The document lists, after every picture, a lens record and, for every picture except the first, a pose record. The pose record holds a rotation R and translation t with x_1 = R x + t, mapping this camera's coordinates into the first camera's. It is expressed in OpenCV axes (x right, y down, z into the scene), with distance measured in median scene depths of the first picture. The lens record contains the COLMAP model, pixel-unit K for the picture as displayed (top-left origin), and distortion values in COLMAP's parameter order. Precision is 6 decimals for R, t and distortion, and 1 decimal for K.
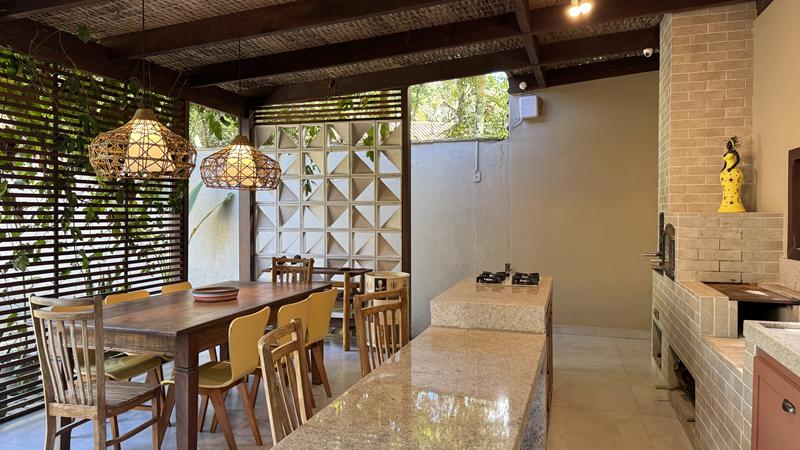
lens RADIAL K [[552.4, 0, 400.0], [0, 552.4, 220.6], [0, 0, 1]] dist [0.062816, -0.093719]
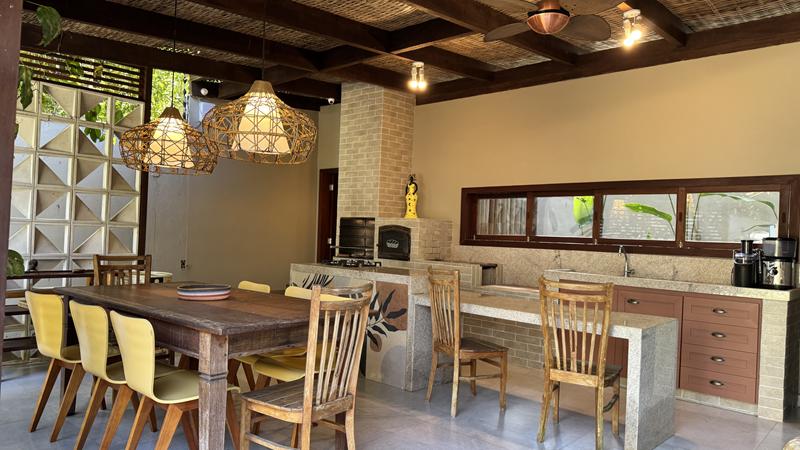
lens RADIAL K [[552.4, 0, 400.0], [0, 552.4, 220.6], [0, 0, 1]] dist [0.062816, -0.093719]
pose [[0.430852, 0.038475, 0.901602, -0.628557], [-0.023834, 0.999227, -0.031251, 0.028944], [-0.902108, -0.008024, 0.431436, 0.221593]]
